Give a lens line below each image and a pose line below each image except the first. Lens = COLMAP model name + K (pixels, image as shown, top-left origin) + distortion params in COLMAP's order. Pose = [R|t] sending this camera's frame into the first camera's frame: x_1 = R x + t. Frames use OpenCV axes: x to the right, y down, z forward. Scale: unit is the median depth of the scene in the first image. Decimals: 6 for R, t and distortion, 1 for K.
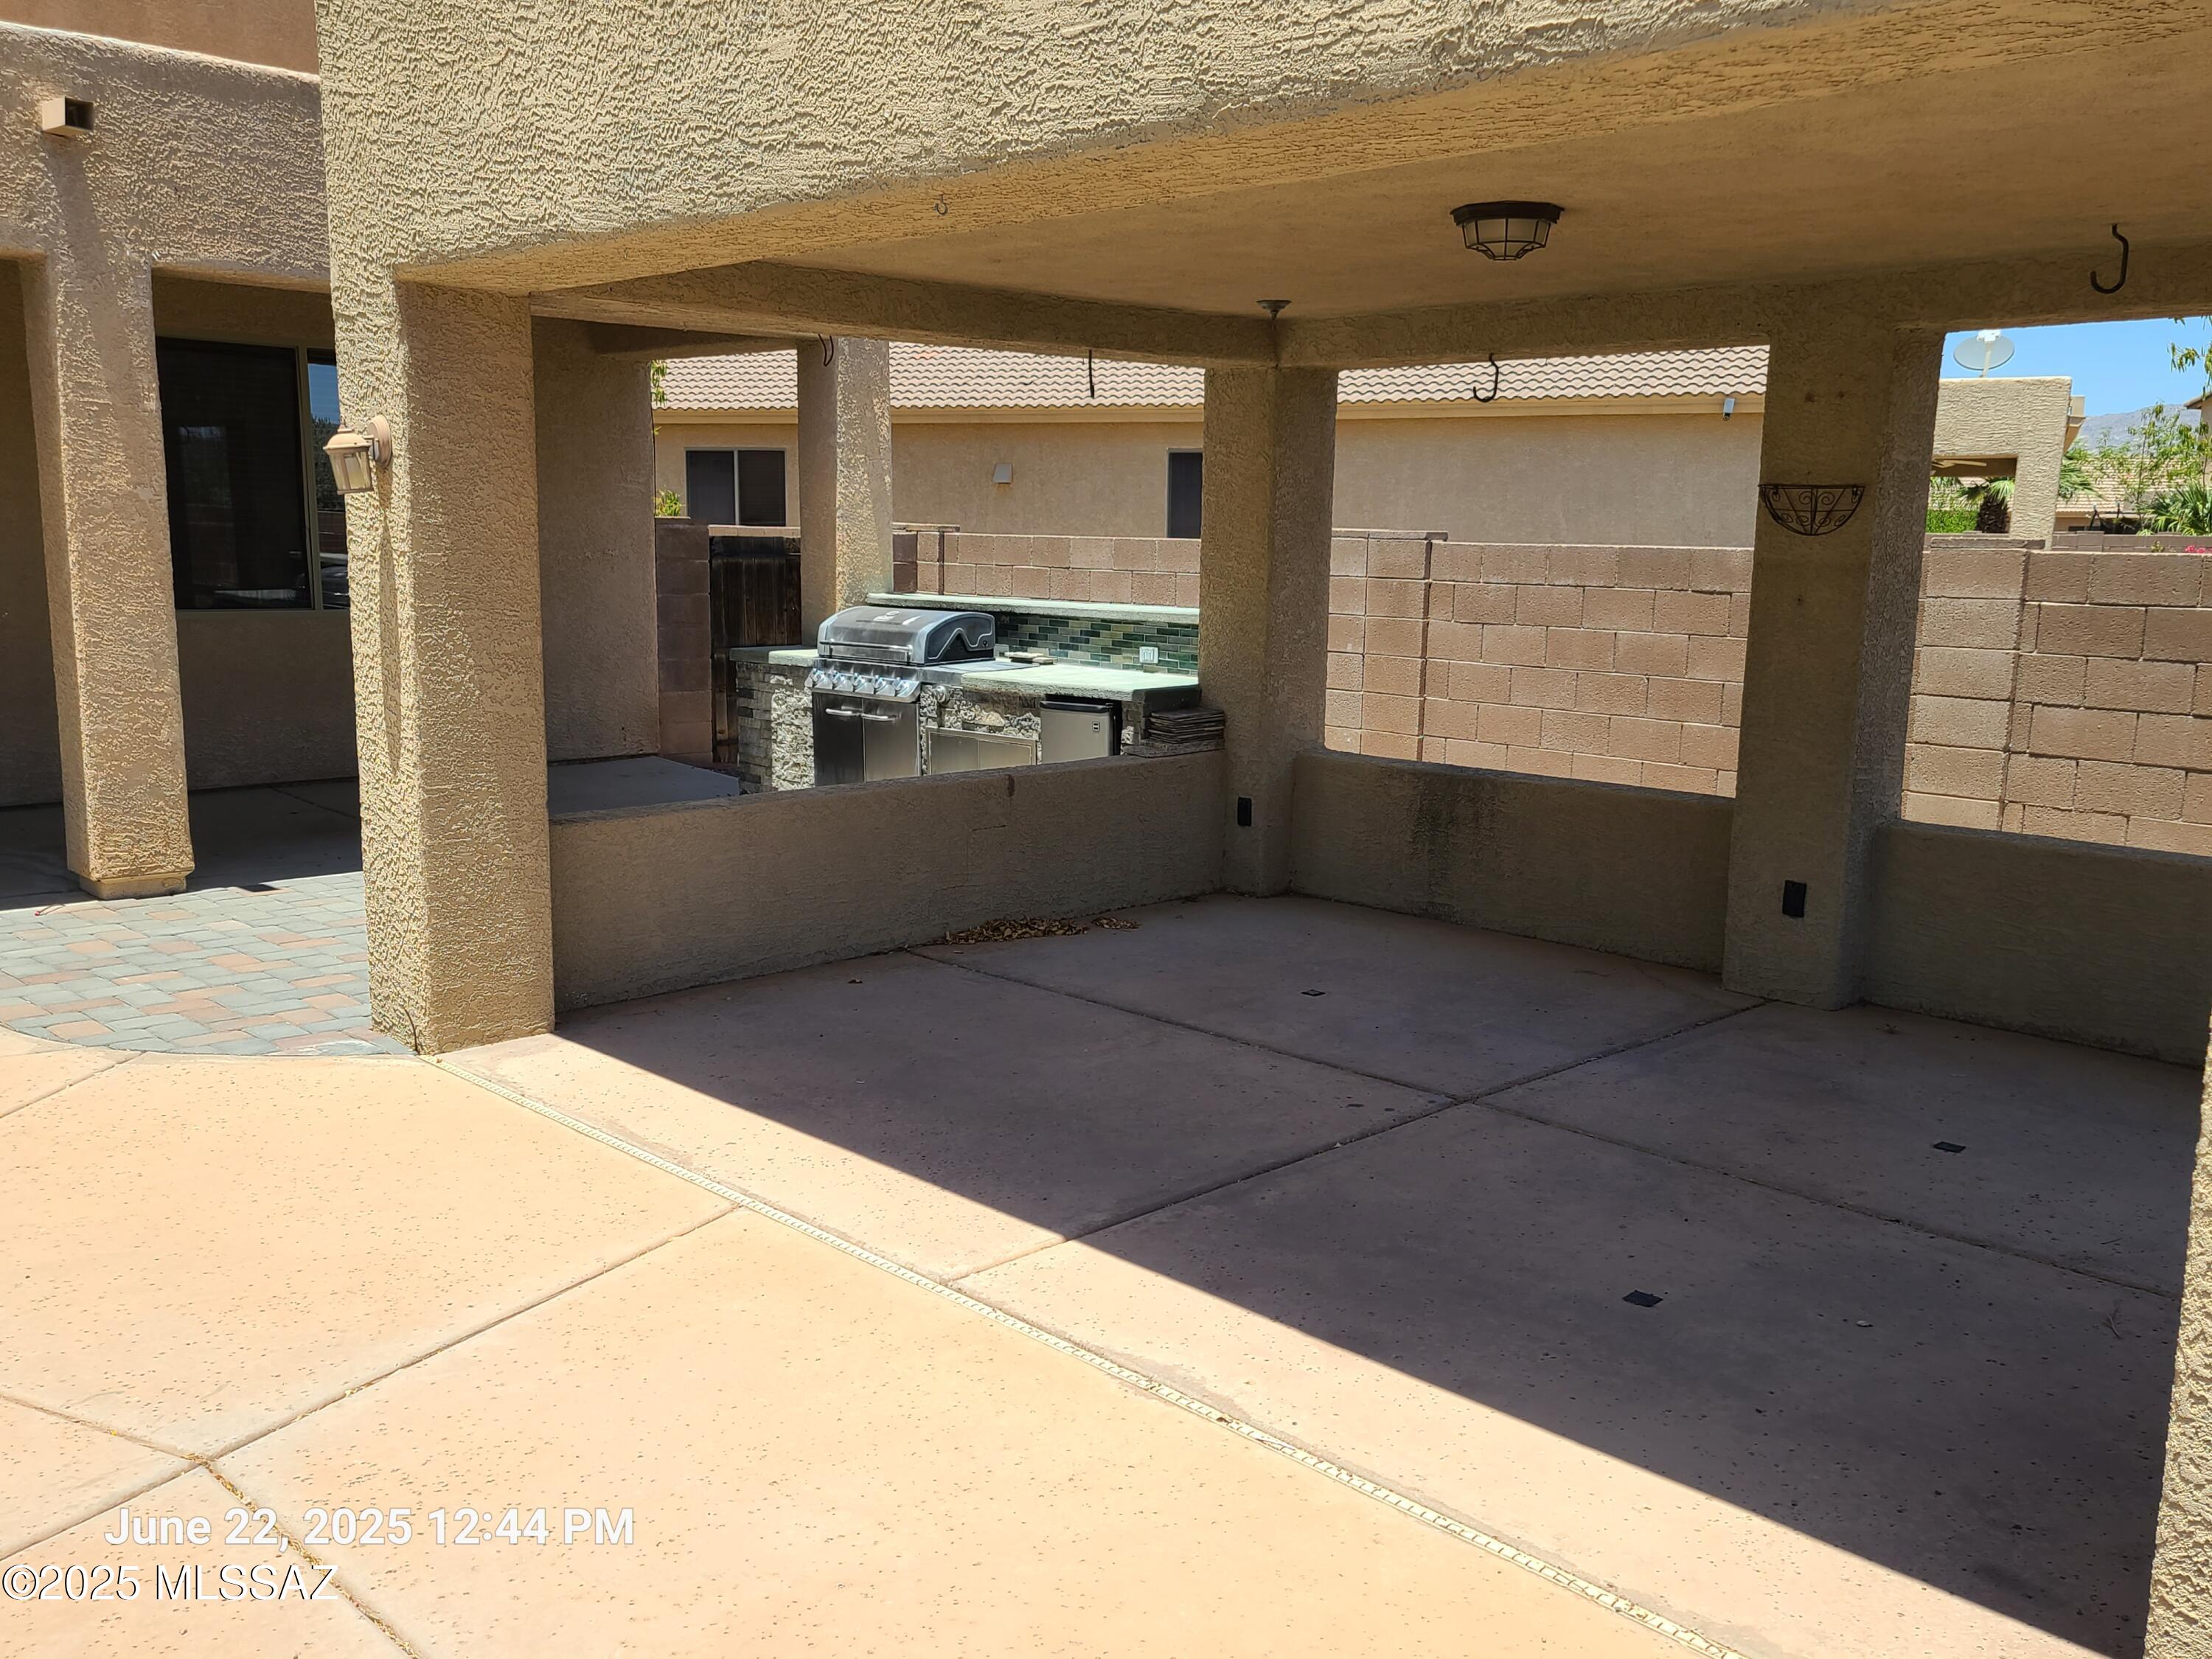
lens RADIAL K [[1909.8, 0, 1104.8], [0, 1909.8, 846.7], [0, 0, 1]] dist [0.070827, -0.074992]
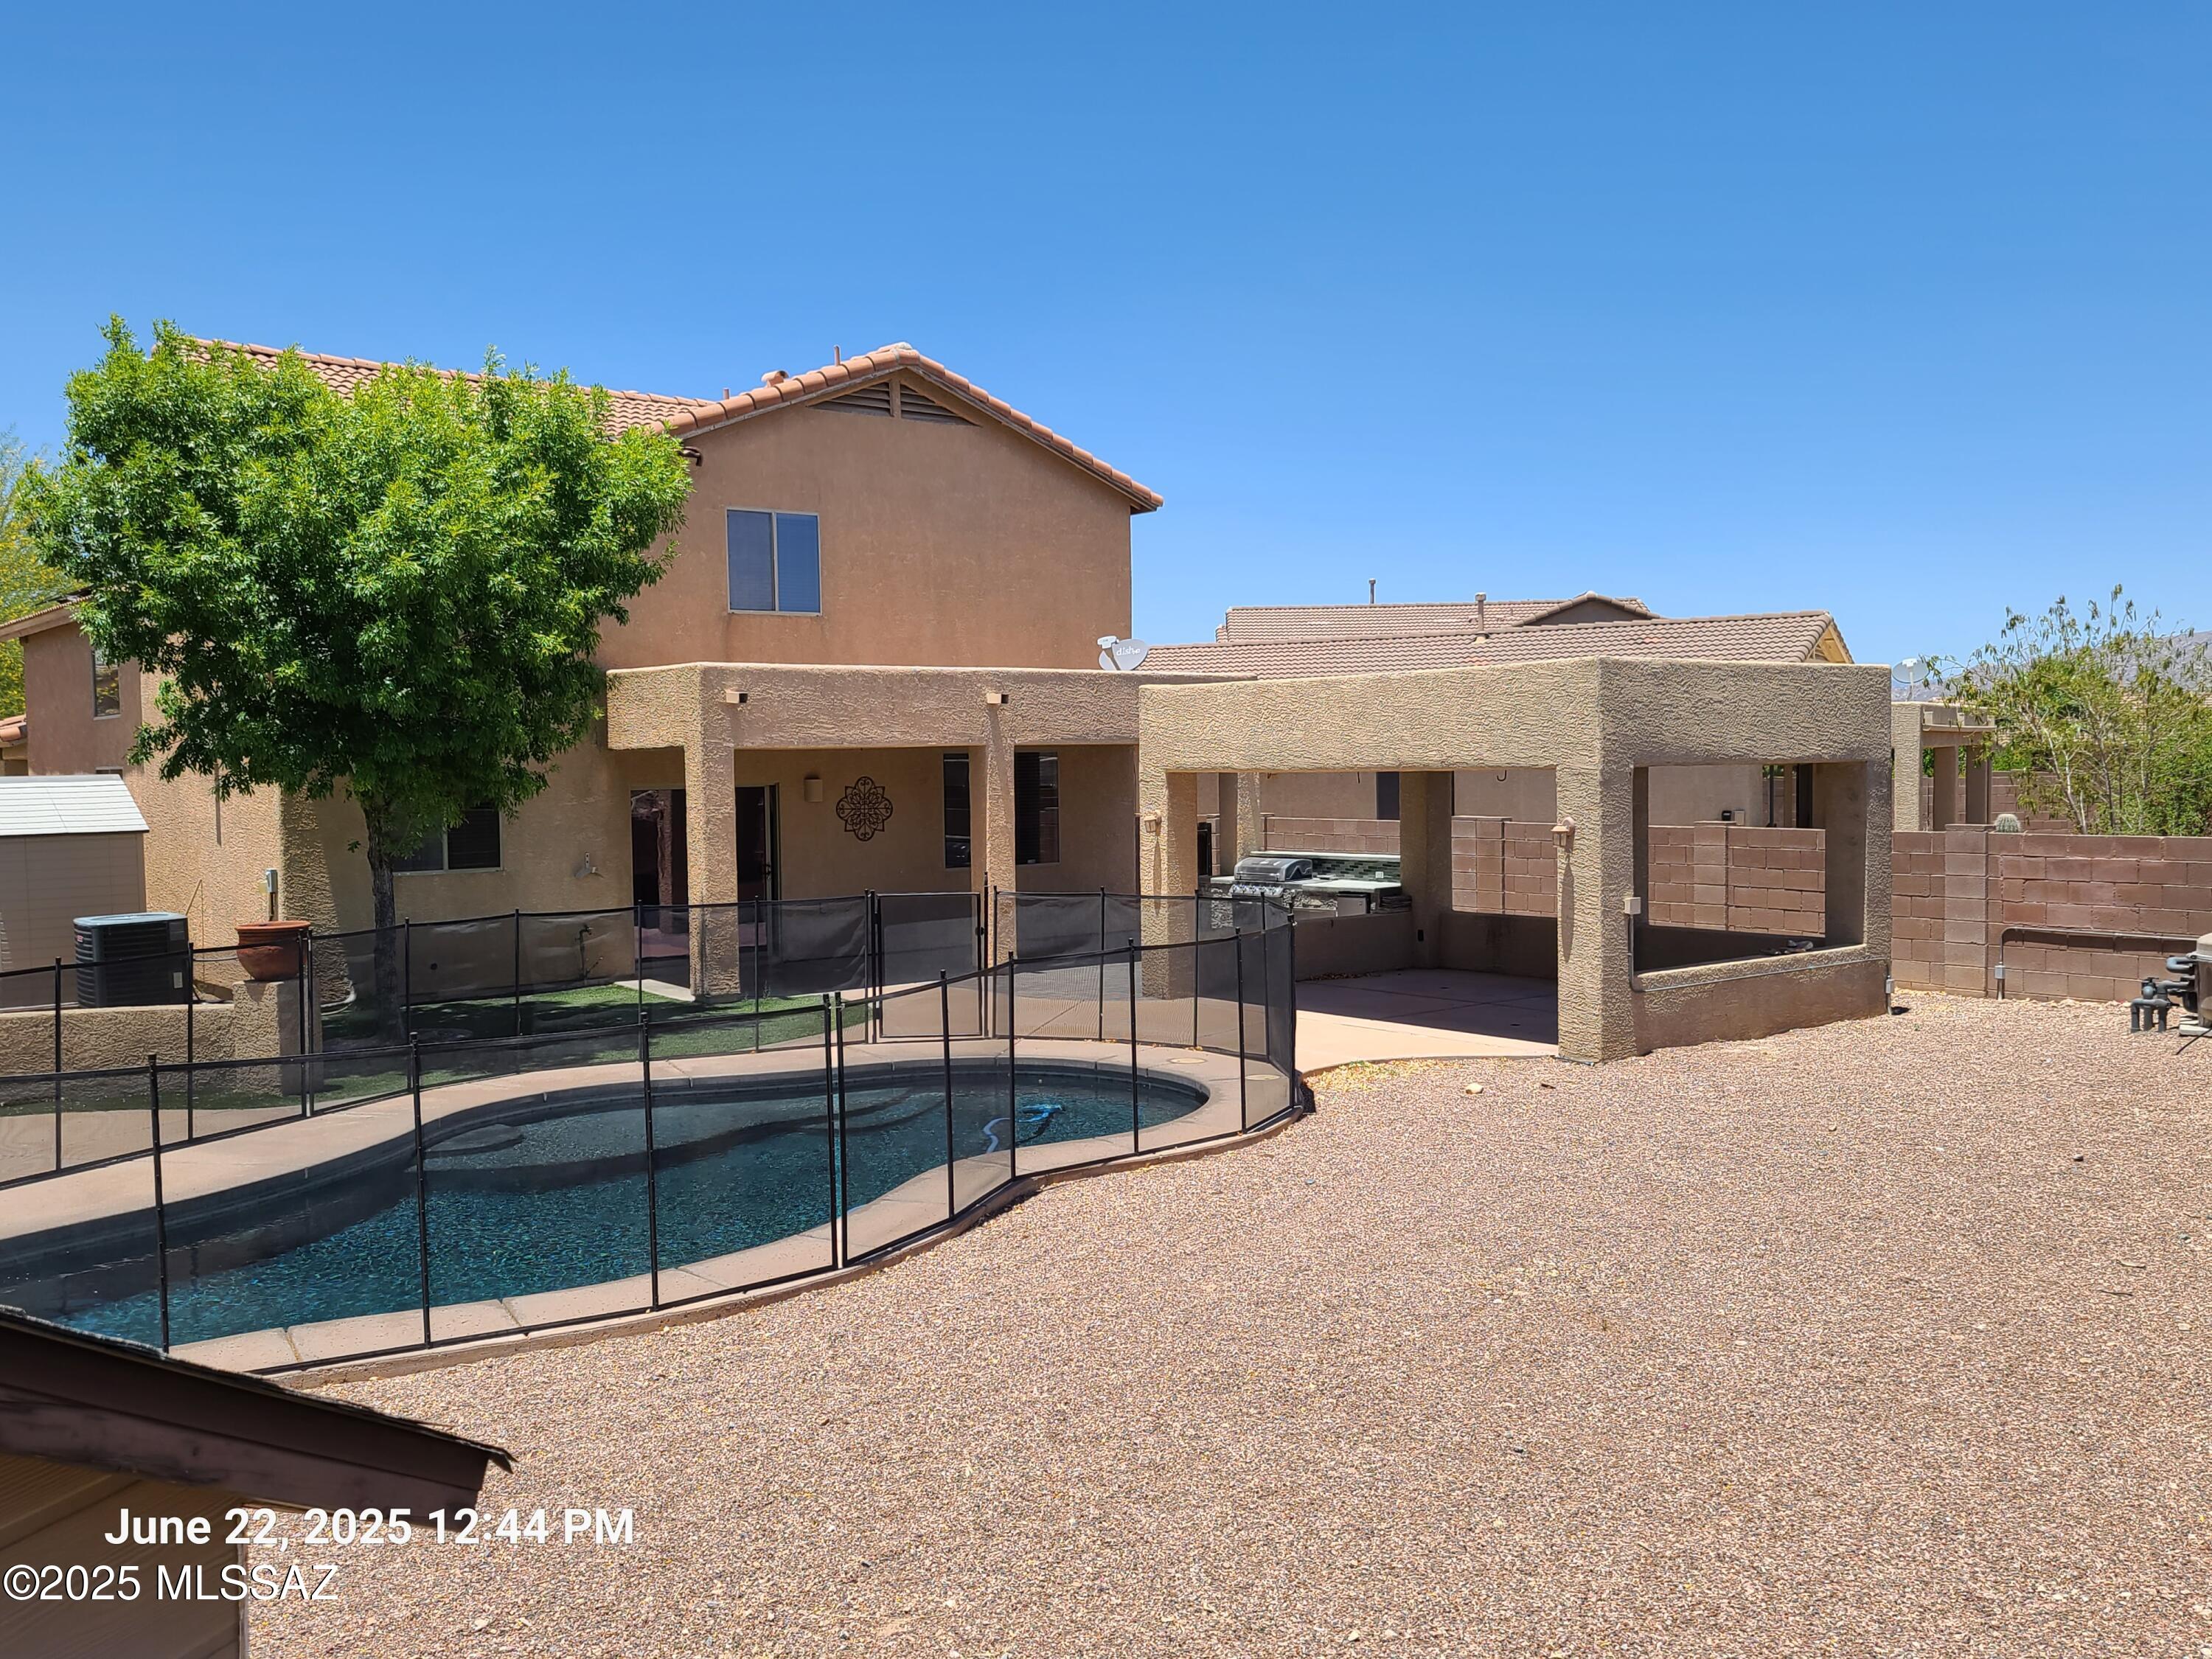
lens RADIAL K [[1909.8, 0, 1100.5], [0, 1909.8, 838.8], [0, 0, 1]] dist [0.070827, -0.074992]
pose [[0.994391, -0.026282, -0.102450, -0.085731], [0.013221, 0.991924, -0.126143, 0.168860], [0.104937, 0.124081, 0.986708, -1.559955]]
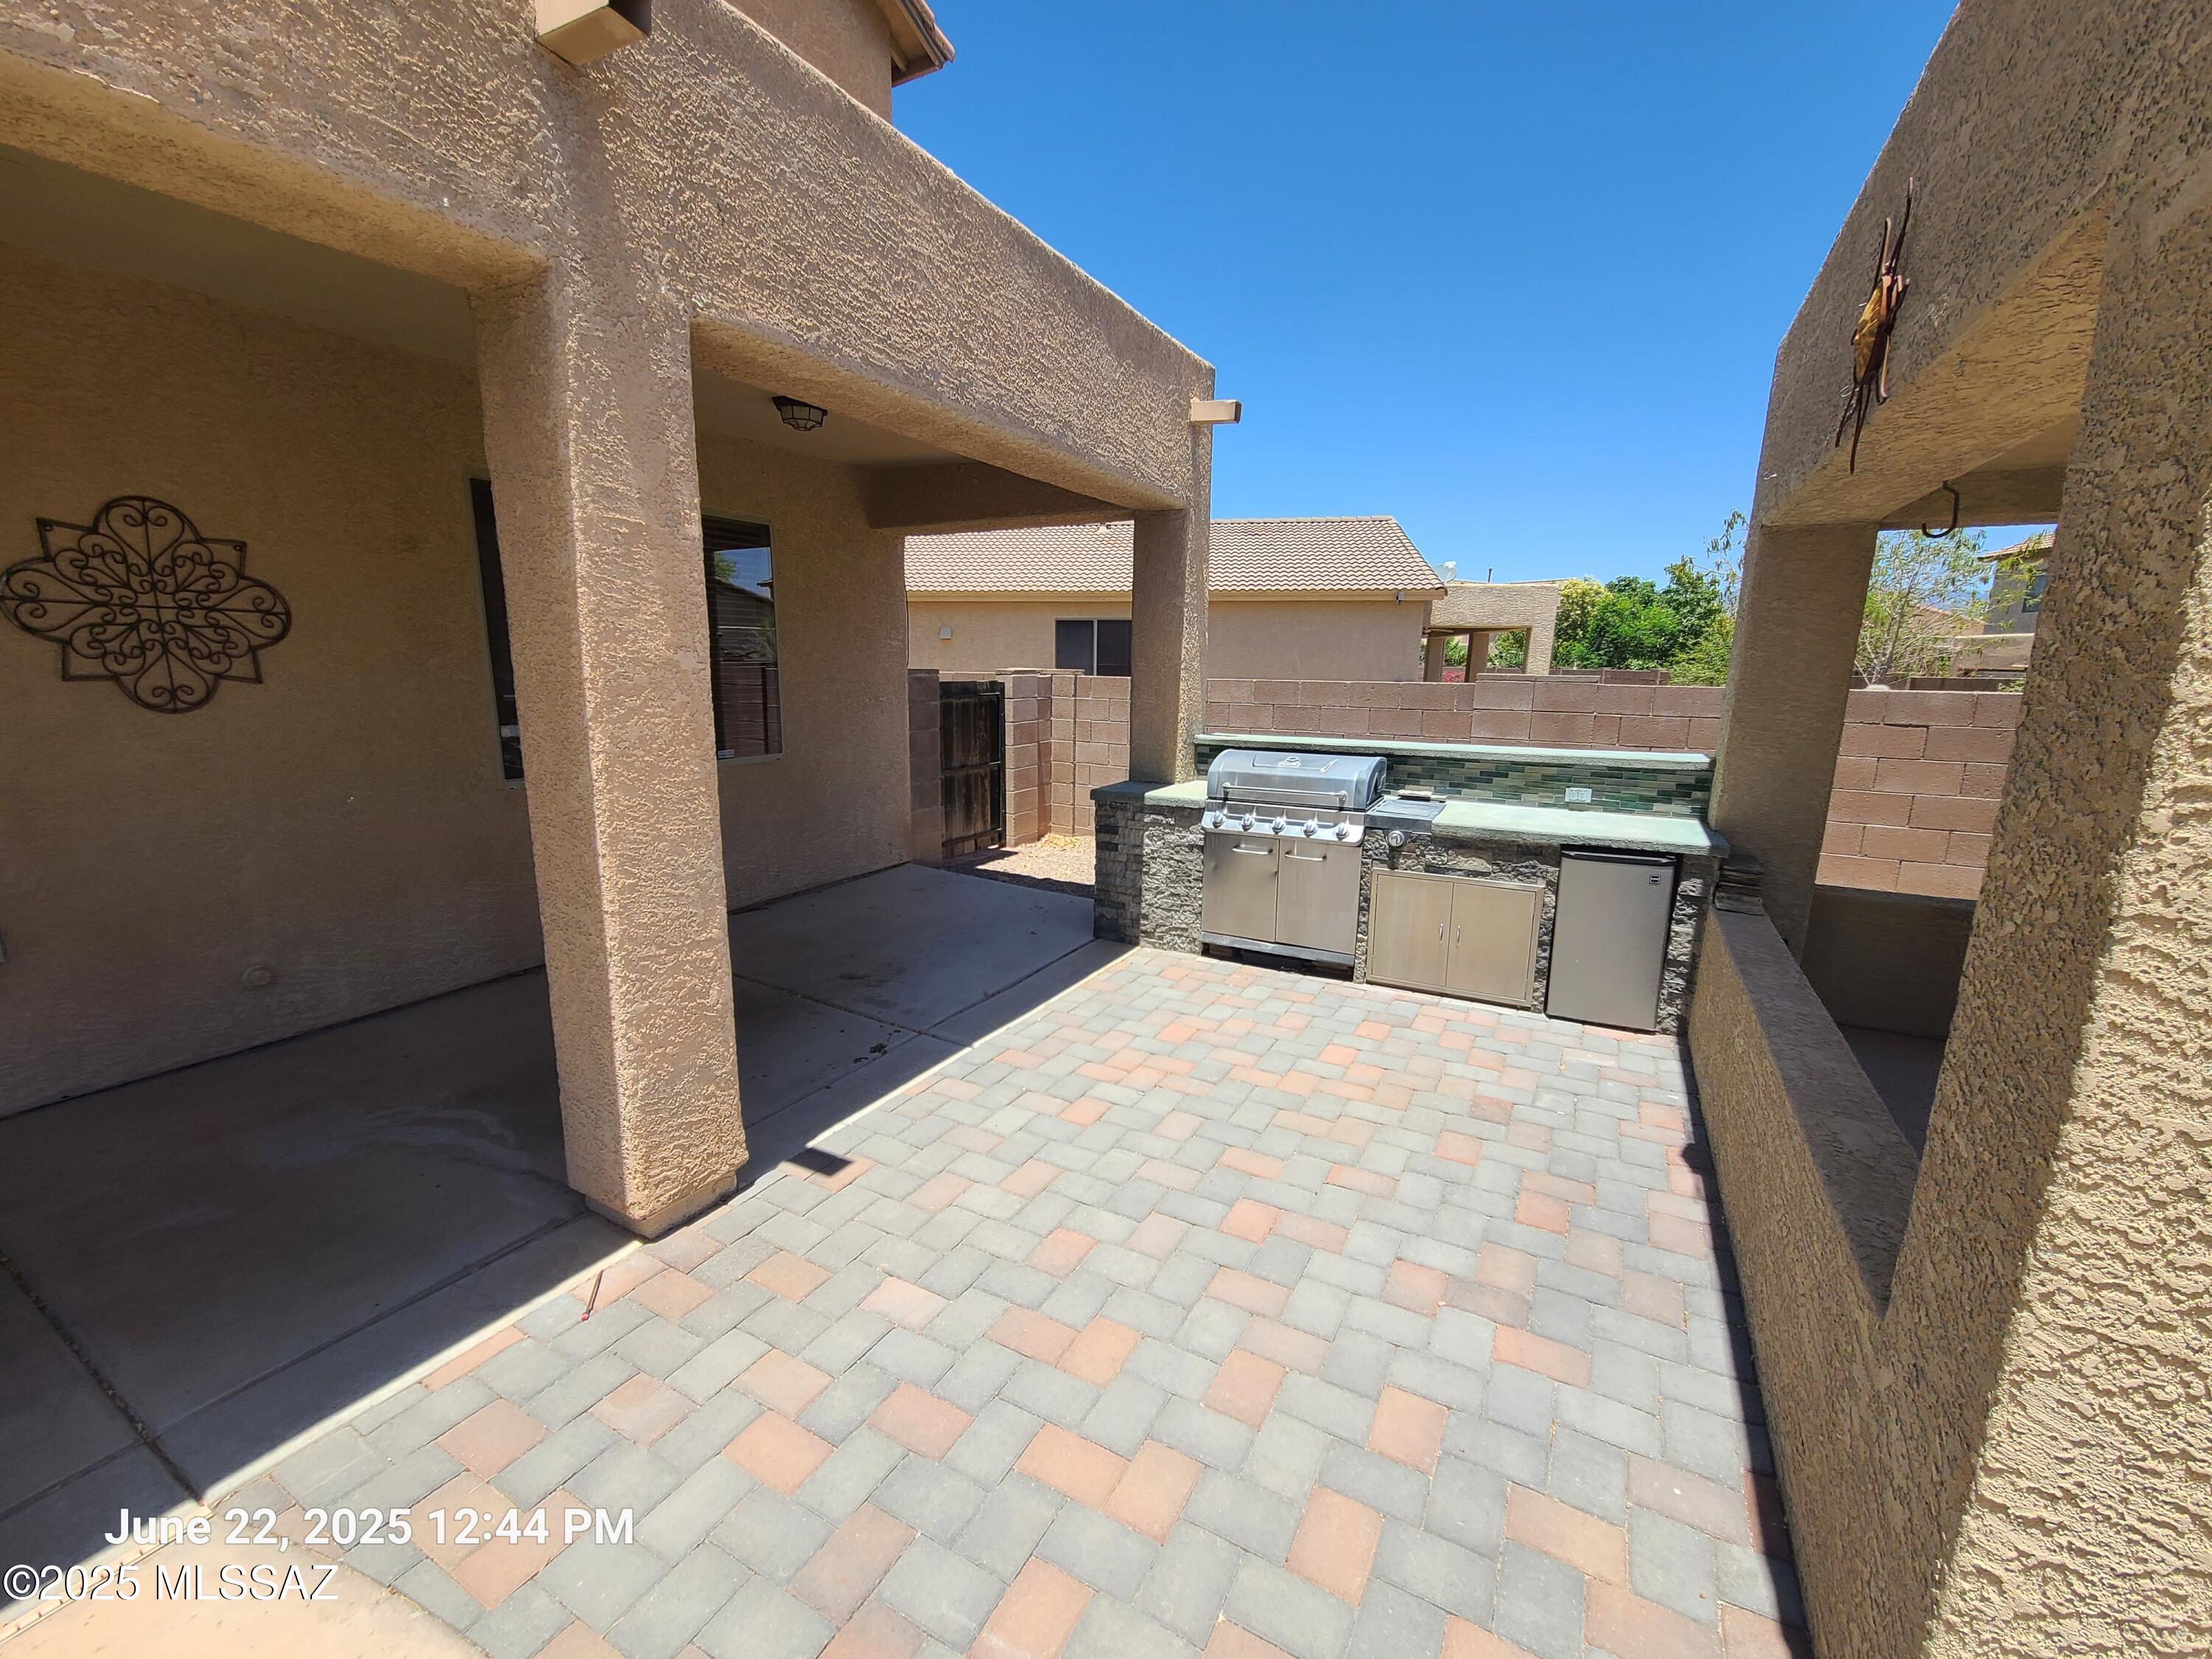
lens RADIAL K [[909.2, 0, 1071.3], [0, 909.2, 840.5], [0, 0, 1]] dist [0.004735, -0.003364]
pose [[0.964383, -0.058816, 0.257888, -0.426249], [0.050925, 0.998010, 0.037177, -0.117176], [-0.259562, -0.022720, 0.965459, 0.615992]]
